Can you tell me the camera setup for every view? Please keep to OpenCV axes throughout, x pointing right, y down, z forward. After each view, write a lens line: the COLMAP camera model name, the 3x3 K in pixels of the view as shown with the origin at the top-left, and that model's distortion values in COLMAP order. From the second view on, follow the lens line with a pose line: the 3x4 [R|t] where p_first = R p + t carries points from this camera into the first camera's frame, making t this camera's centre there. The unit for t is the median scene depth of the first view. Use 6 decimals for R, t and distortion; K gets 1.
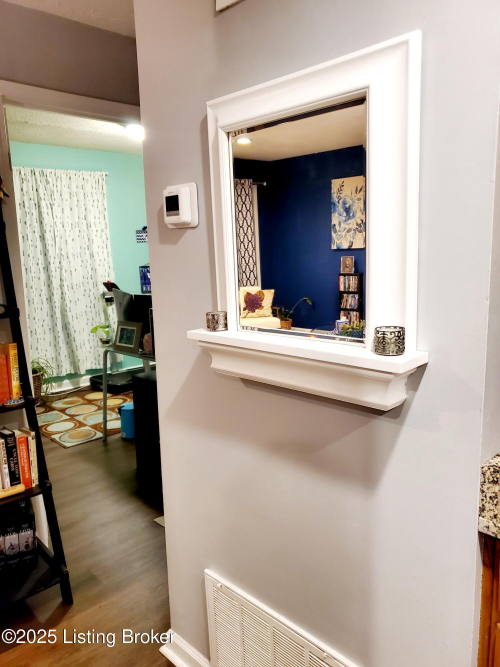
lens RADIAL K [[525.0, 0, 254.0], [0, 525.0, 327.2], [0, 0, 1]] dist [0.015278, 0.014122]
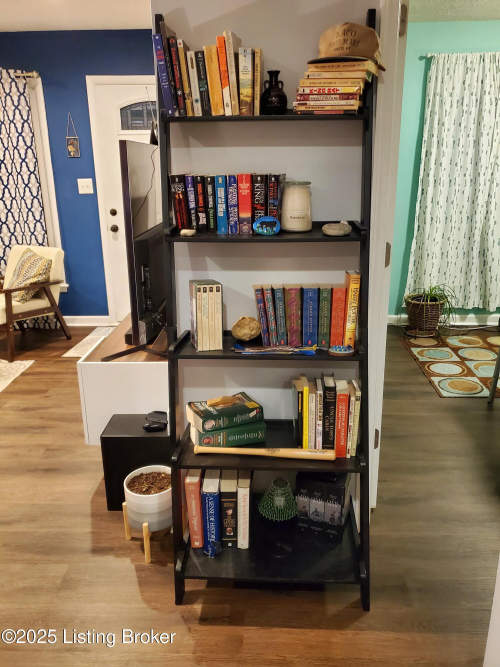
lens RADIAL K [[525.0, 0, 255.0], [0, 525.0, 328.3], [0, 0, 1]] dist [0.015278, 0.014122]
pose [[0.694189, 0.228539, -0.682548, -0.007196], [-0.118530, 0.971606, 0.204774, -0.013616], [0.709966, -0.061250, 0.701567, 0.144800]]
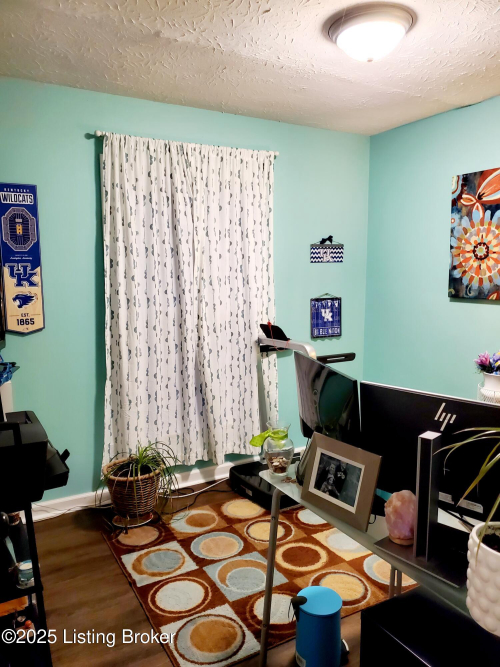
lens RADIAL K [[525.0, 0, 263.5], [0, 525.0, 339.0], [0, 0, 1]] dist [0.015278, 0.014122]
pose [[0.973536, 0.056631, -0.221407, -0.150278], [-0.062194, 0.997898, -0.018232, -0.058698], [0.219909, 0.031520, 0.975011, 0.405569]]
